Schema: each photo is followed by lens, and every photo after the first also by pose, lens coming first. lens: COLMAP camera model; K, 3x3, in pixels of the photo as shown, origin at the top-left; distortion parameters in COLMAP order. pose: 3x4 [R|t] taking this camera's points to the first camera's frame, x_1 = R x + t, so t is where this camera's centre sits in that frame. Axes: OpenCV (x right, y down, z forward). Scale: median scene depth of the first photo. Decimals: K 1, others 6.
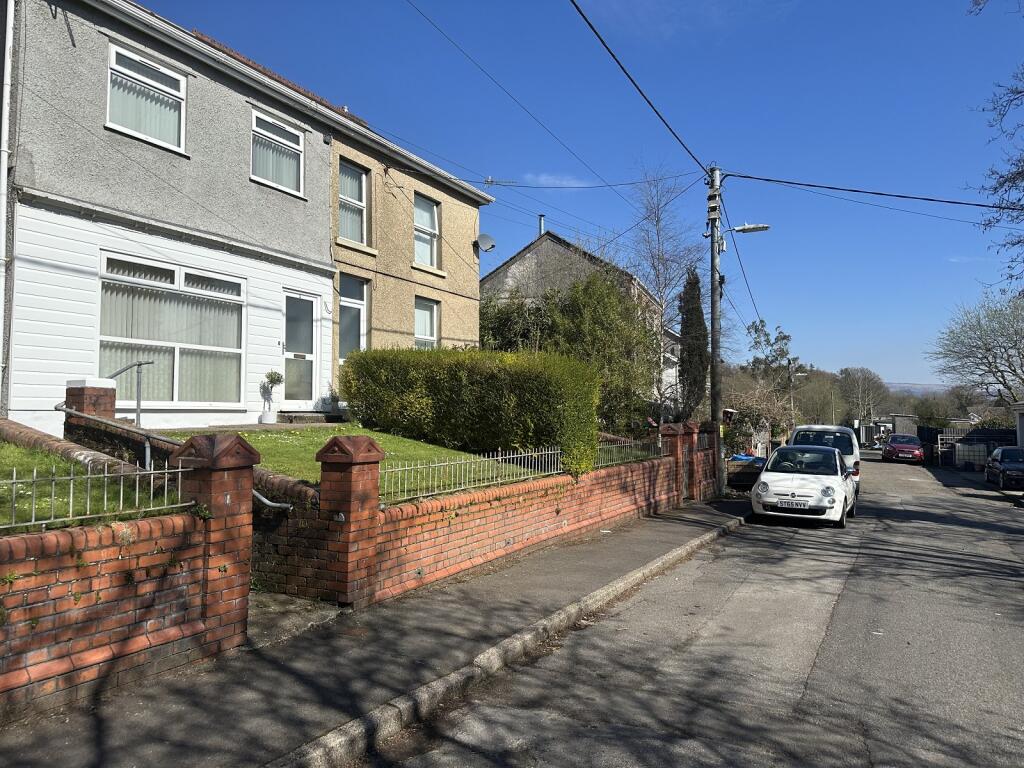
lens RADIAL K [[718.8, 0, 512.1], [0, 718.8, 380.7], [0, 0, 1]] dist [0.021034, -0.029295]
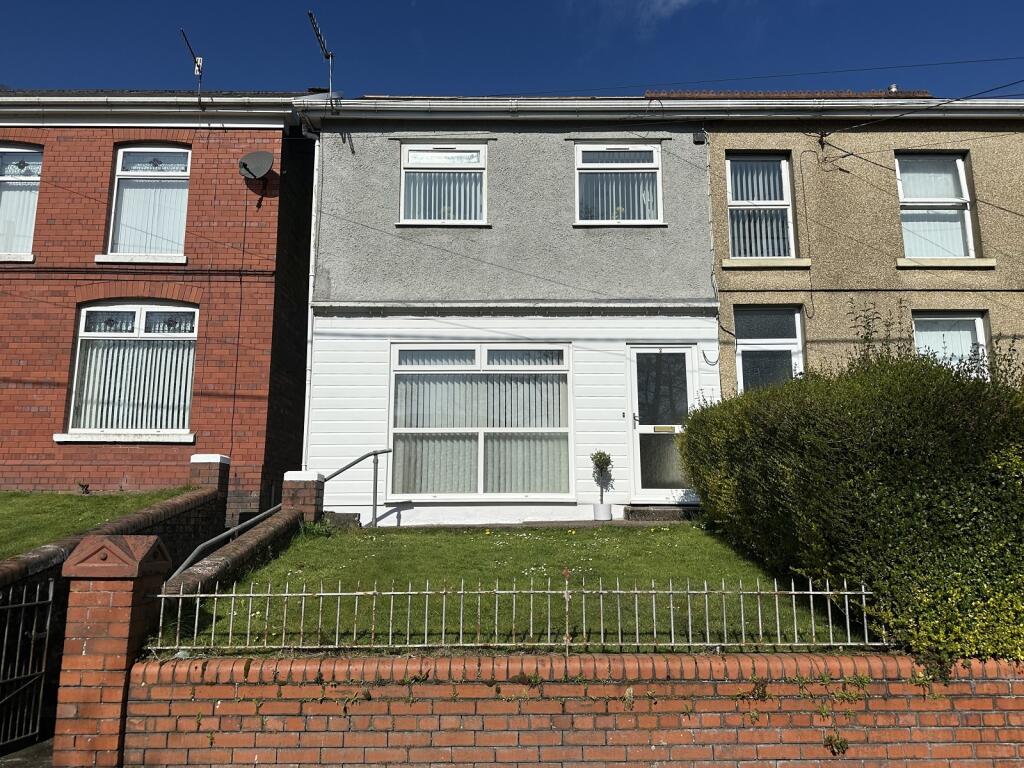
lens RADIAL K [[718.8, 0, 512.7], [0, 718.8, 393.5], [0, 0, 1]] dist [0.021034, -0.029295]
pose [[0.470944, -0.145886, -0.870017, 0.287028], [0.044768, 0.988913, -0.141589, 0.028743], [0.881027, 0.027731, 0.472253, 0.516452]]
